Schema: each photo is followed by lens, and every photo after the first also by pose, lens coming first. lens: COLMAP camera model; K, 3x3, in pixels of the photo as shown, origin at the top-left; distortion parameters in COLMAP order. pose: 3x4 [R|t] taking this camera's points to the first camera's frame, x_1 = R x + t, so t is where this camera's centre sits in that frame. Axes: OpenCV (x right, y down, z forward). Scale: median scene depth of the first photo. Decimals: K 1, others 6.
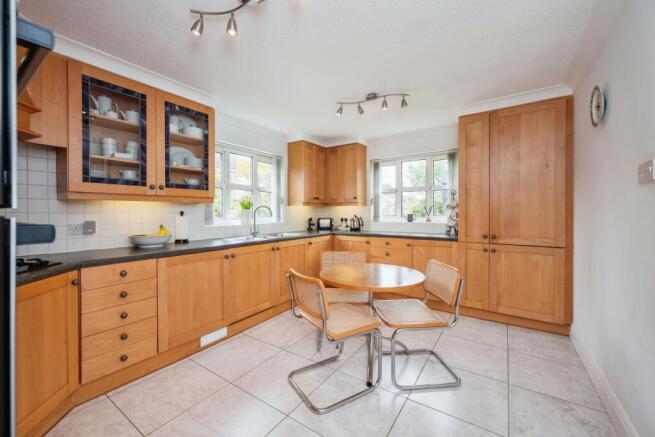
lens RADIAL K [[261.6, 0, 327.5], [0, 261.6, 213.6], [0, 0, 1]] dist [0.000075, -0.000002]
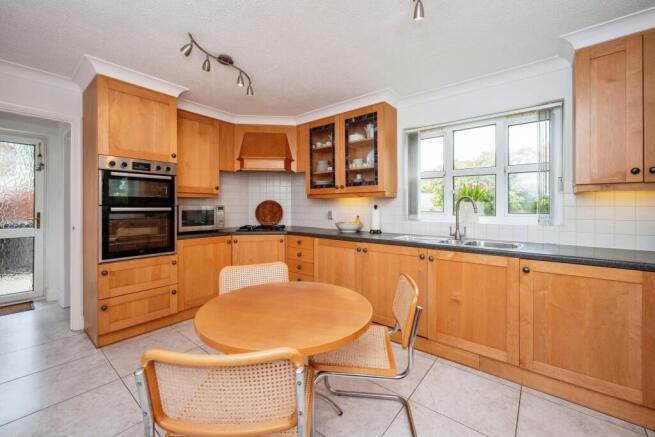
lens RADIAL K [[265.9, 0, 326.9], [0, 265.9, 206.1], [0, 0, 1]] dist [-0.000268, -0.000010]
pose [[-0.088327, 0.003429, -0.996086, 0.587743], [-0.006404, 0.999971, 0.004010, -0.007028], [0.996071, 0.006733, -0.088303, 0.865092]]
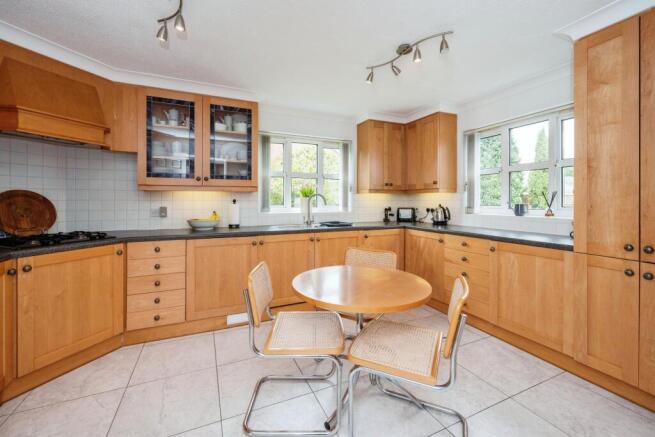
lens RADIAL K [[272.0, 0, 327.0], [0, 272.0, 199.2], [0, 0, 1]] dist [-0.000197, 0.000002]
pose [[0.854601, 0.001601, -0.519283, 0.374598], [-0.006614, 0.999948, -0.007801, -0.003312], [0.519243, 0.010102, 0.854567, 0.204048]]
